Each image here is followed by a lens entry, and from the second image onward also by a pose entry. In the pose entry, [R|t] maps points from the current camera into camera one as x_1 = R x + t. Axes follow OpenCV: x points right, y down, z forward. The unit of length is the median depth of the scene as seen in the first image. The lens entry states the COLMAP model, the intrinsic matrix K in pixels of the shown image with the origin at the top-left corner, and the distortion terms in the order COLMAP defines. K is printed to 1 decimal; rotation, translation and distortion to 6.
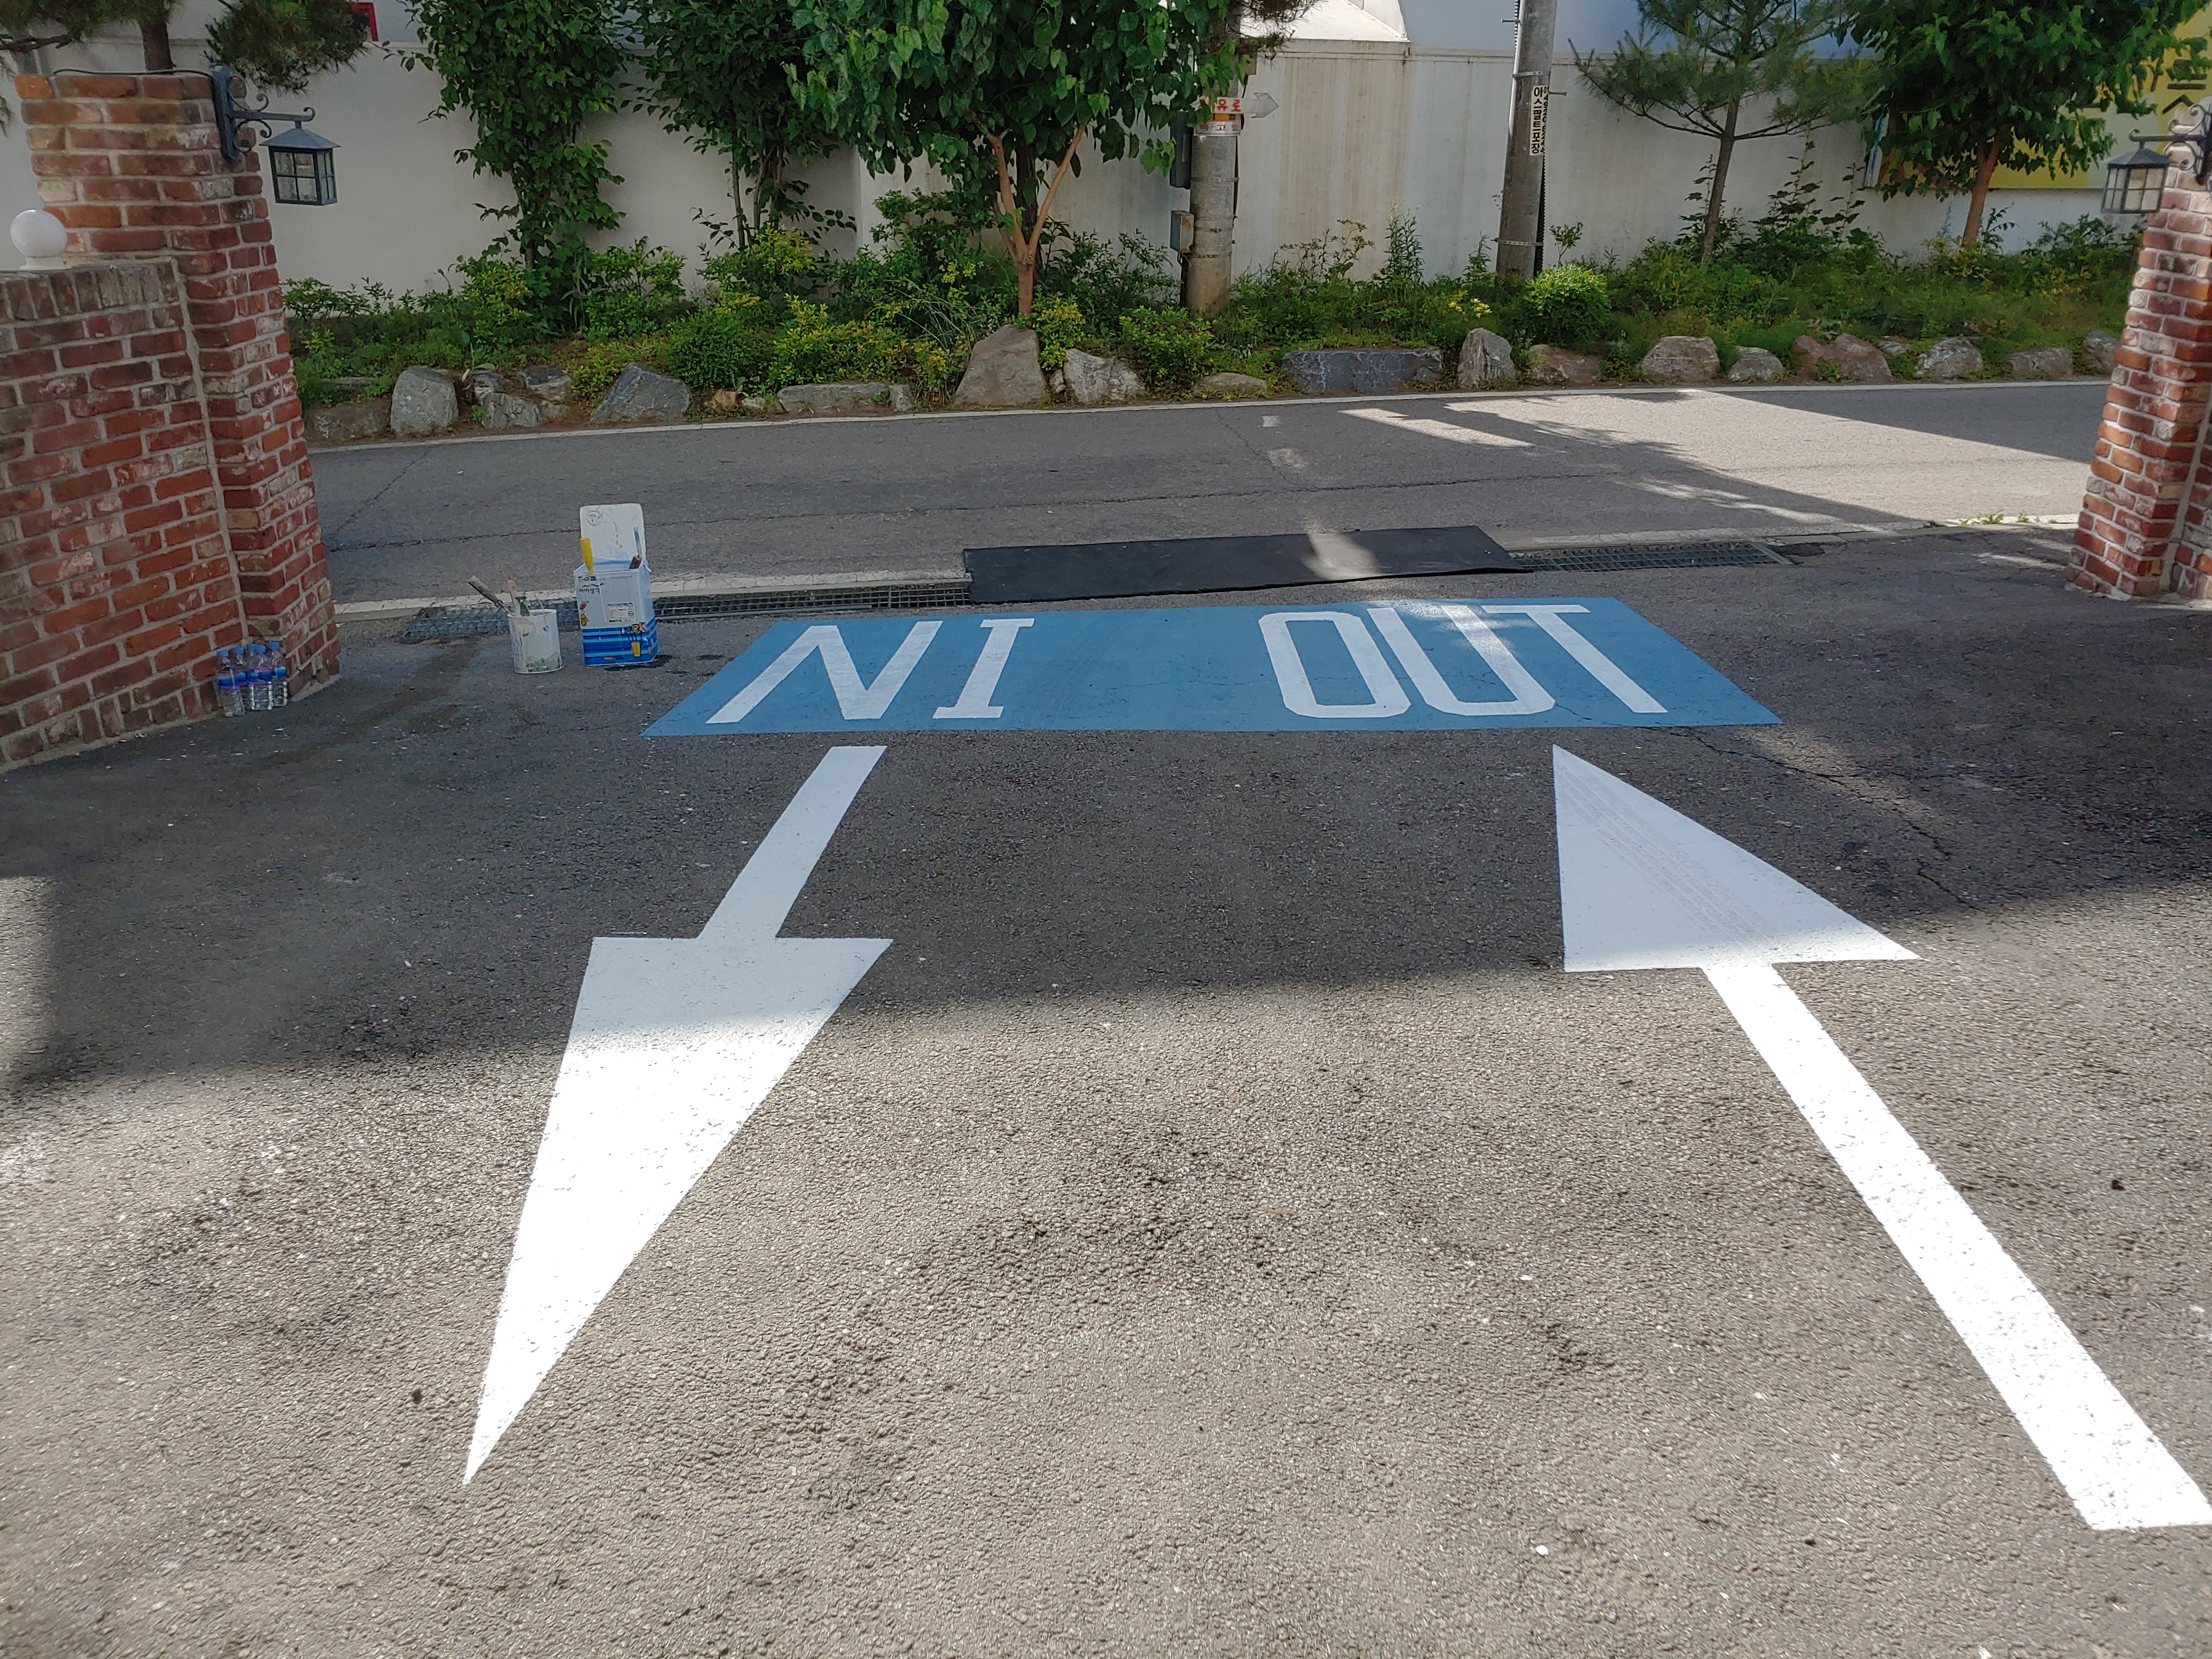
lens RADIAL K [[1715.3, 0, 1120.2], [0, 1715.3, 839.3], [0, 0, 1]] dist [0.007308, -0.011900]
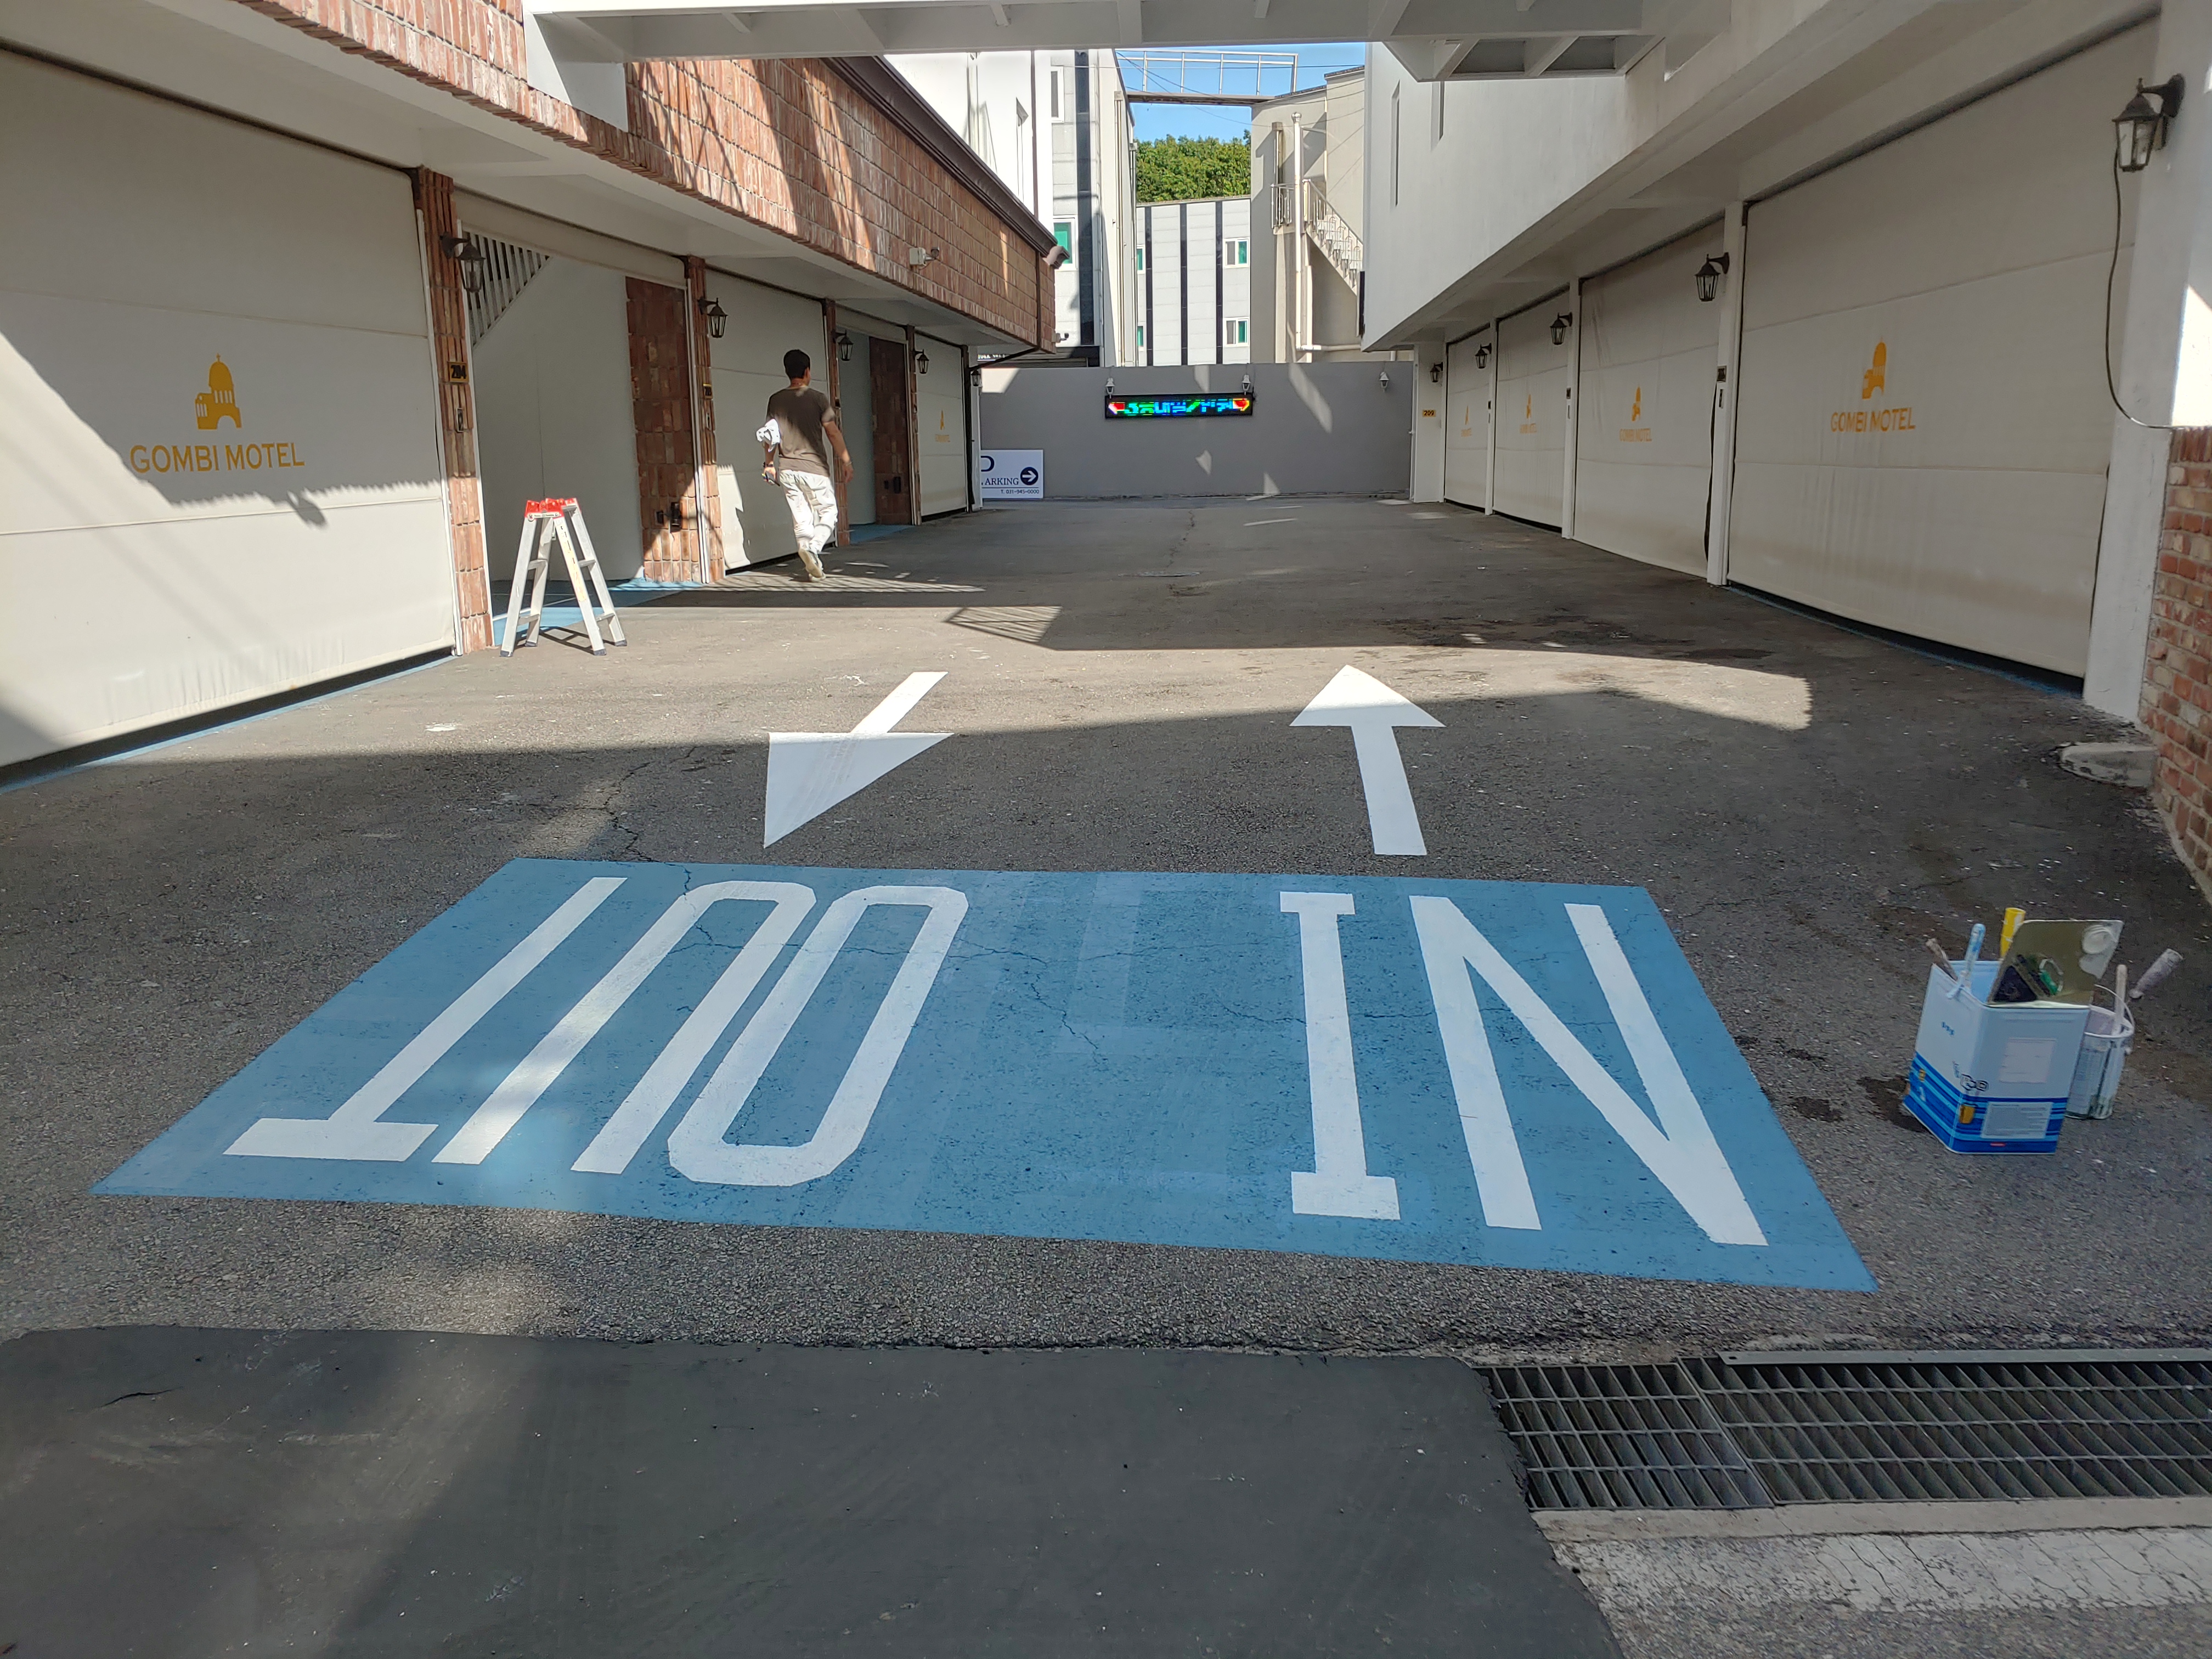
lens RADIAL K [[1713.2, 0, 1106.0], [0, 1713.2, 829.5], [0, 0, 1]] dist [0.000300, -0.006808]
pose [[-0.997479, -0.005947, 0.070710, -0.033181], [0.037365, 0.803126, 0.594637, -0.533038], [-0.060325, 0.595780, -0.800879, 1.401215]]
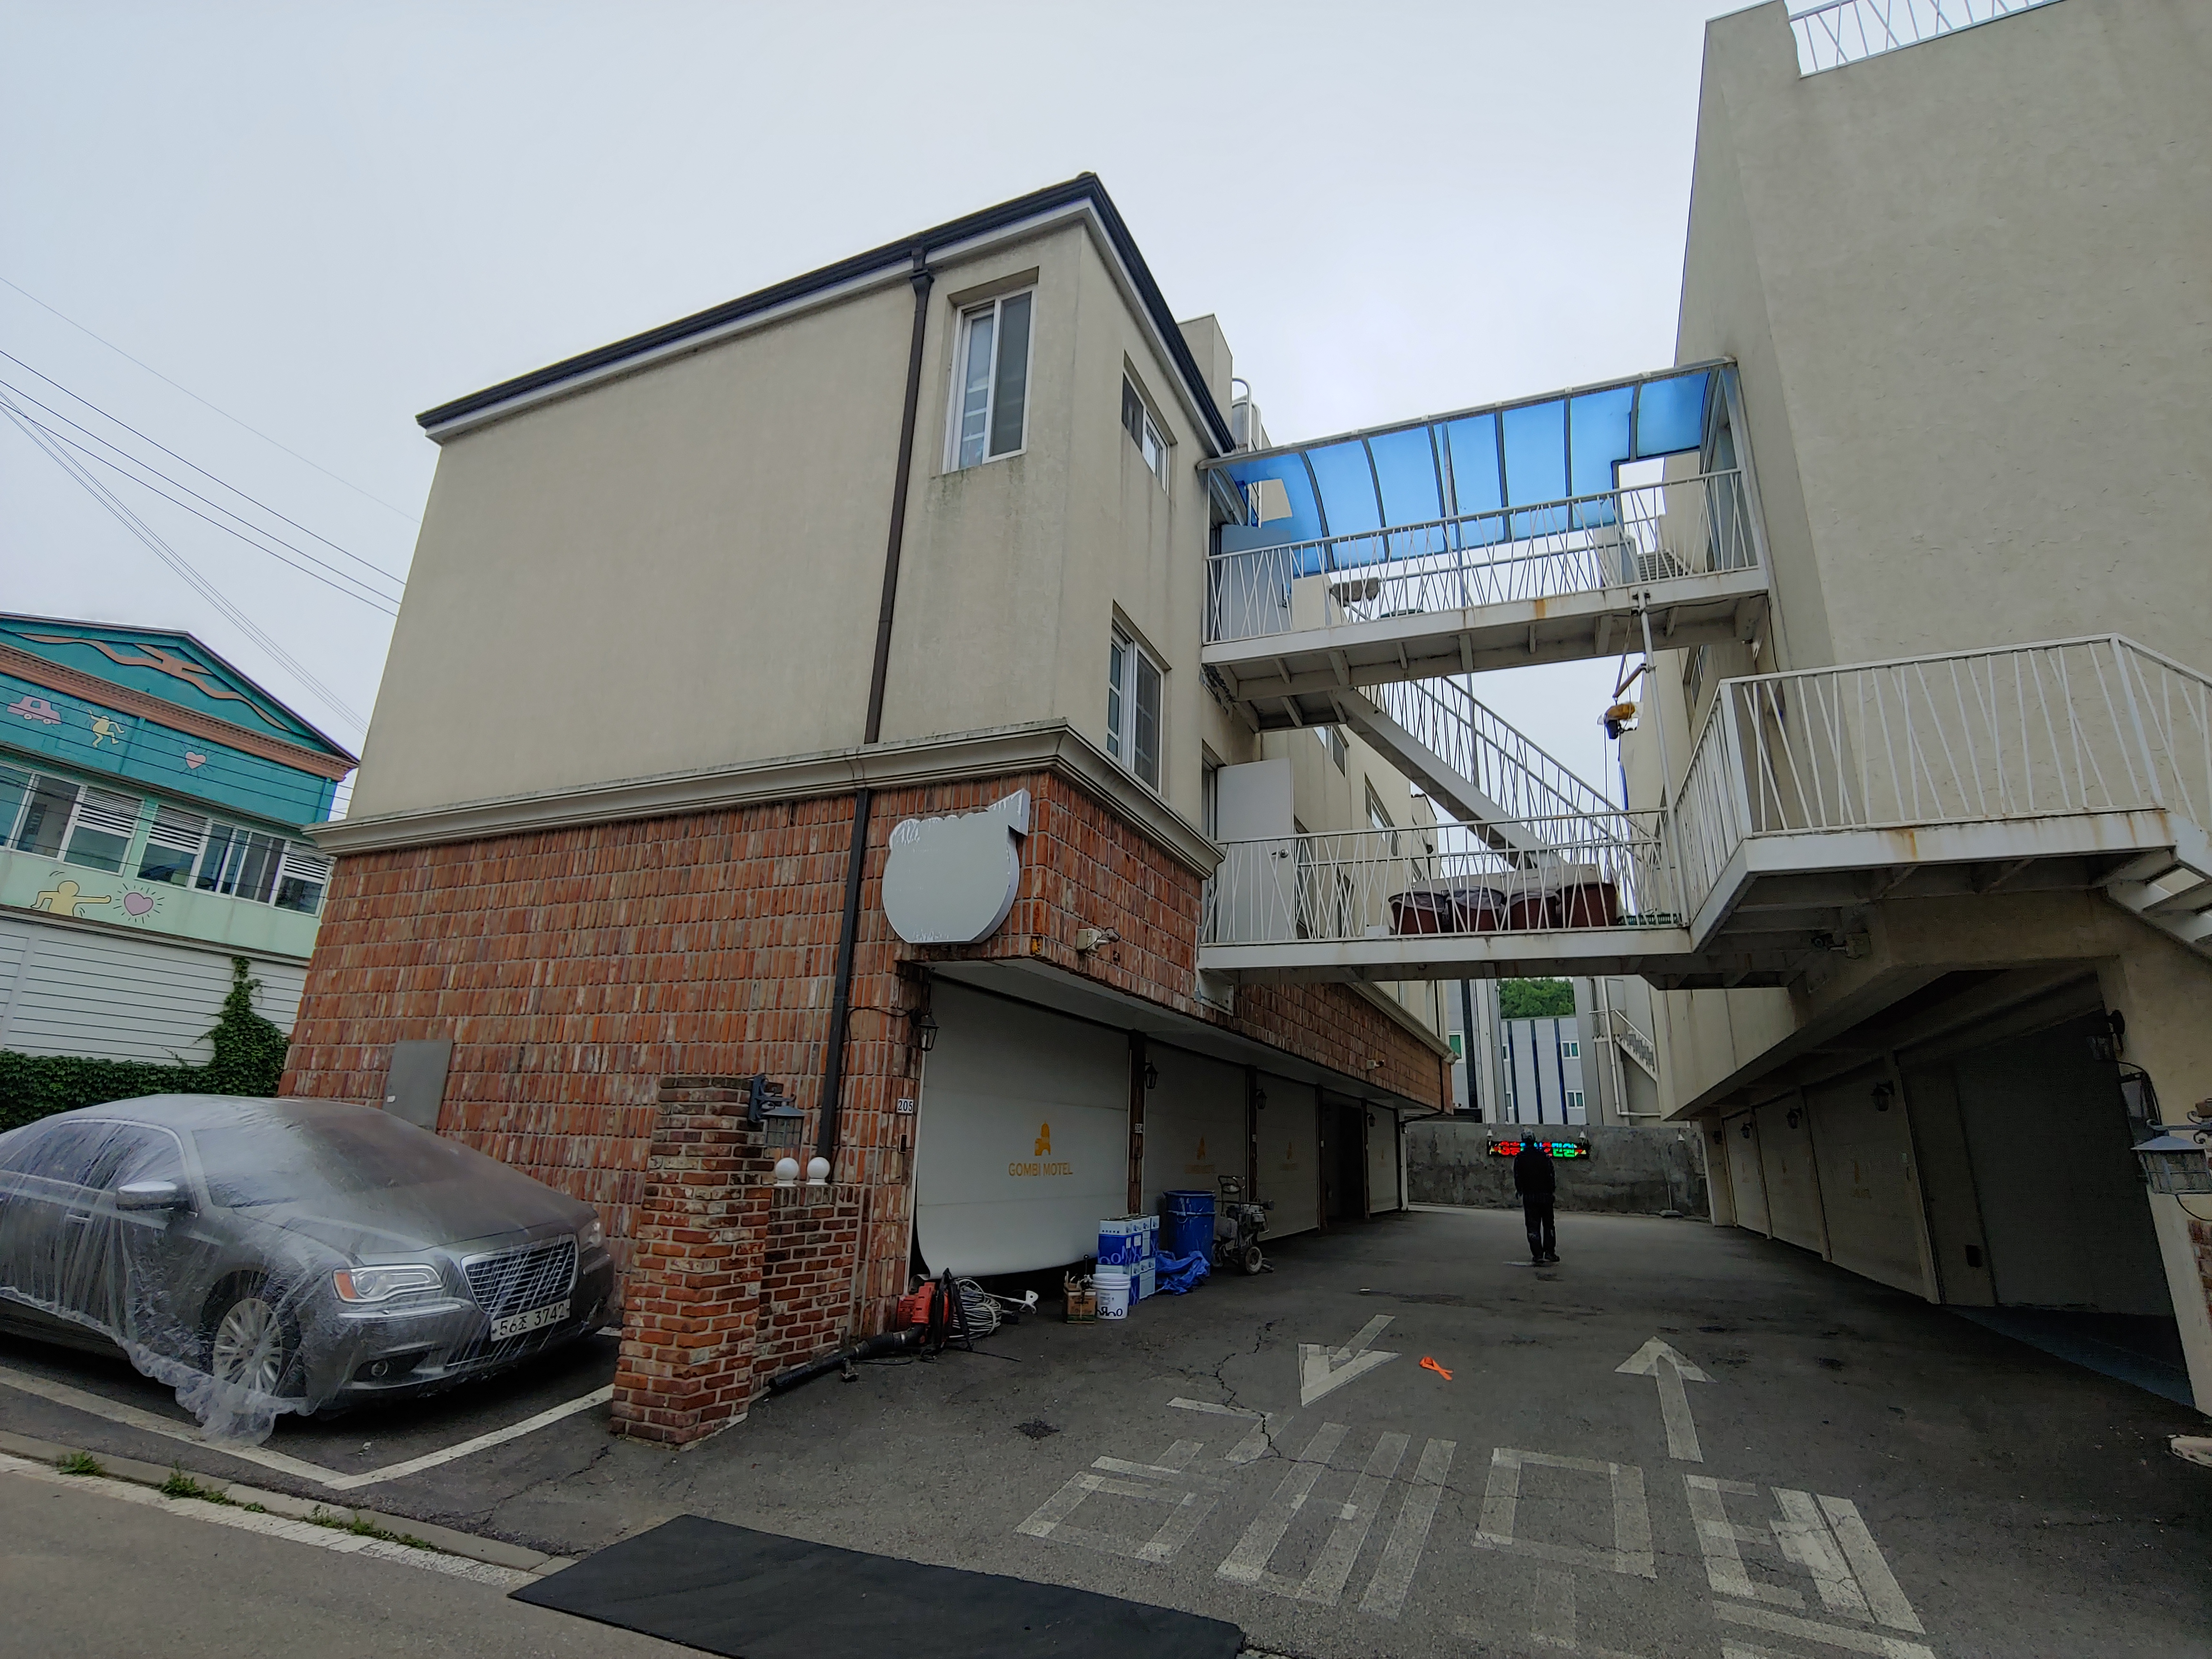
lens RADIAL K [[1054.2, 0, 1101.1], [0, 1054.2, 823.8], [0, 0, 1]] dist [-0.018155, -0.000834]
pose [[-0.916788, 0.081447, 0.390981, -0.053811], [0.122396, 0.989175, 0.080941, -0.655122], [-0.380156, 0.122060, -0.916833, 1.615705]]
